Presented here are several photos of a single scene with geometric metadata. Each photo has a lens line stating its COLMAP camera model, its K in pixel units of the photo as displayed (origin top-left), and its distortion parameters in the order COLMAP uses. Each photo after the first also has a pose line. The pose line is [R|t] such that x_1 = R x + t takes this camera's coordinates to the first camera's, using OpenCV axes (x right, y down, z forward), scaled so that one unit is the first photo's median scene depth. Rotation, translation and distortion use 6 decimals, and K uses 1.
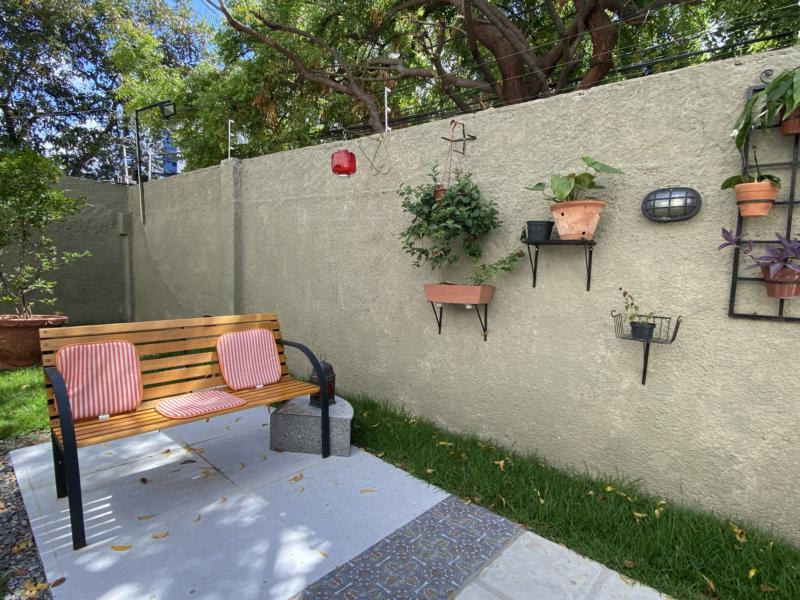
lens RADIAL K [[423.8, 0, 400.8], [0, 423.8, 302.9], [0, 0, 1]] dist [0.003122, -0.000074]
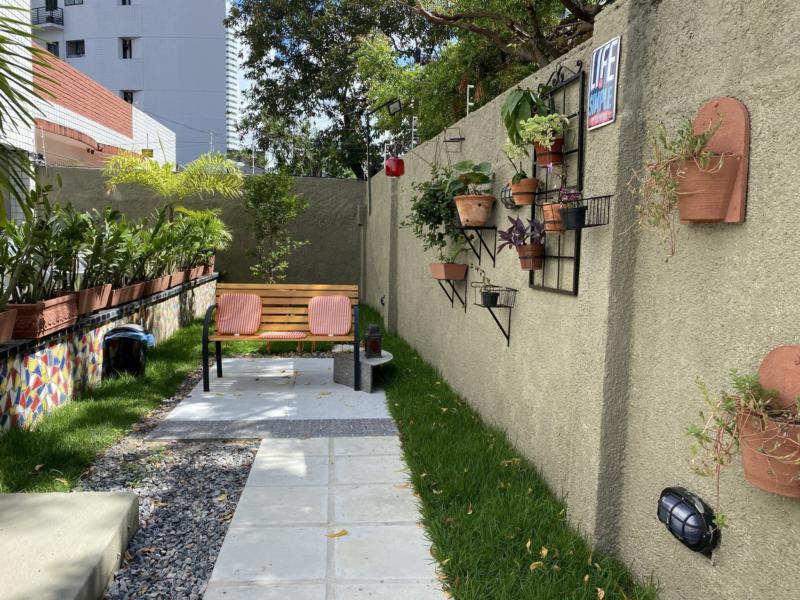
lens RADIAL K [[621.0, 0, 399.2], [0, 621.0, 299.9], [0, 0, 1]] dist [0.053292, -0.001360]
pose [[0.755294, 0.049514, -0.653514, 1.207291], [-0.061557, 0.998094, 0.004477, 0.059953], [0.652489, 0.036847, 0.756902, -0.417665]]
